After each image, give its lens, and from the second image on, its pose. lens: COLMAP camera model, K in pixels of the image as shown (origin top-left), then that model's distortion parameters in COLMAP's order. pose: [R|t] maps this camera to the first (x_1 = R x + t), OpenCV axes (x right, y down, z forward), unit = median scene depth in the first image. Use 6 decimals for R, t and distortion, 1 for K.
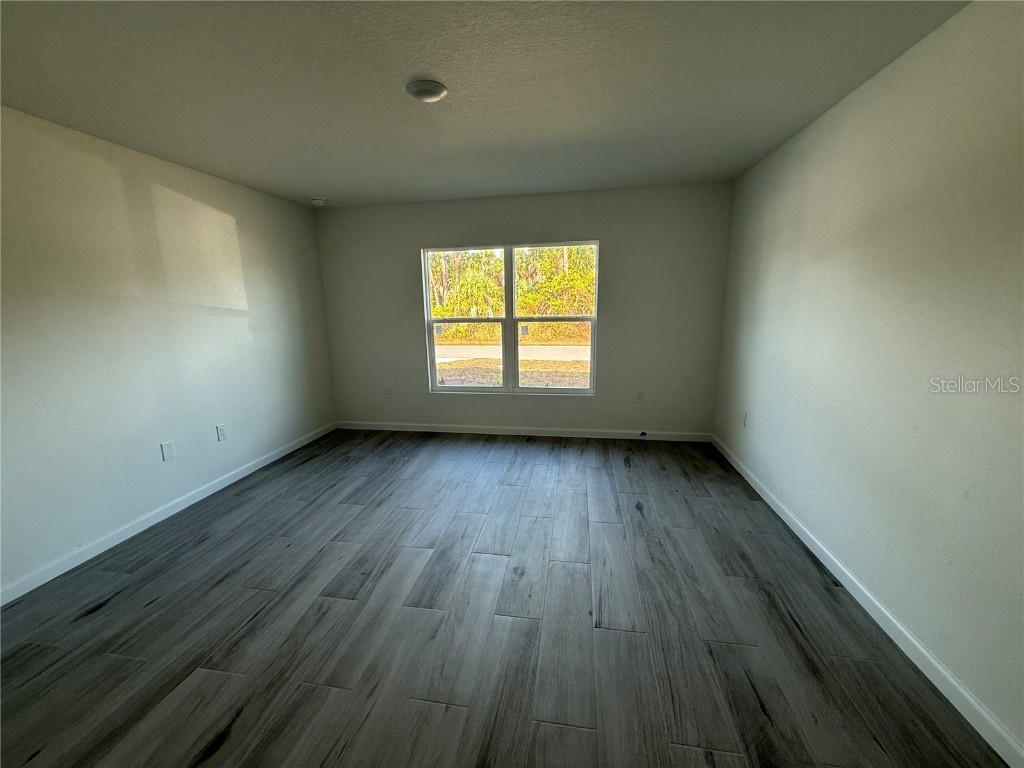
lens RADIAL K [[407.9, 0, 509.1], [0, 407.9, 385.8], [0, 0, 1]] dist [-0.000755, 0.002033]
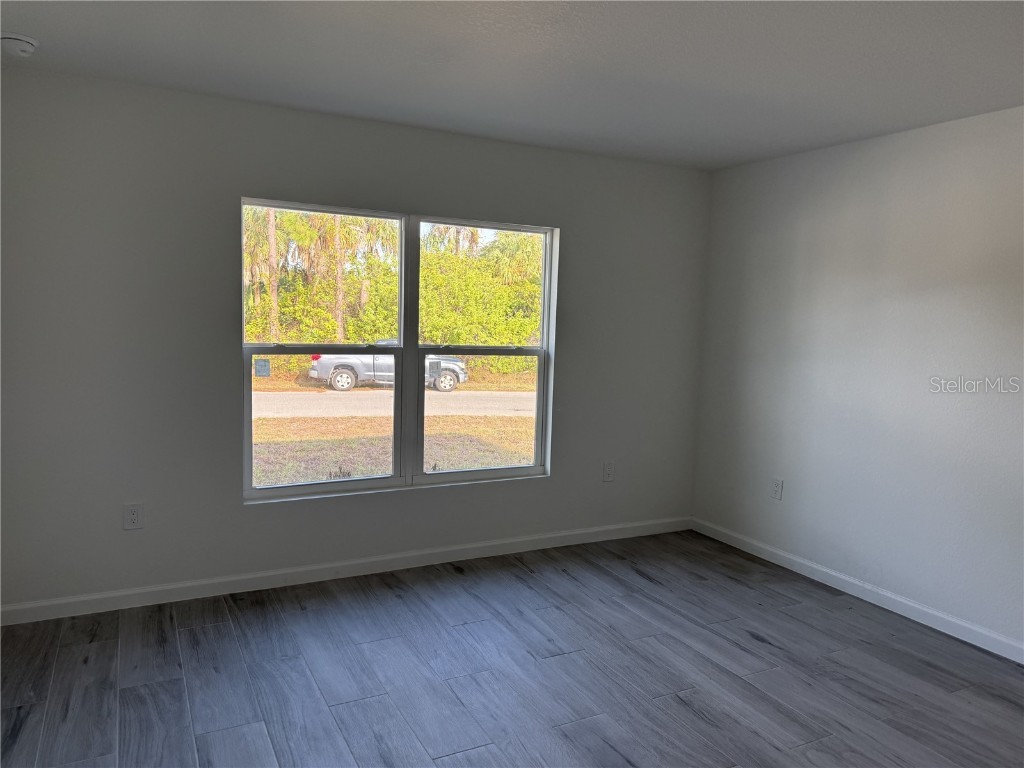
lens RADIAL K [[747.6, 0, 514.0], [0, 747.6, 356.4], [0, 0, 1]] dist [0.073744, -0.087680]
pose [[0.795618, 0.002976, 0.605791, -0.513325], [0.074390, 0.991940, -0.102572, -0.042005], [-0.601214, 0.126673, 0.788984, 0.141854]]
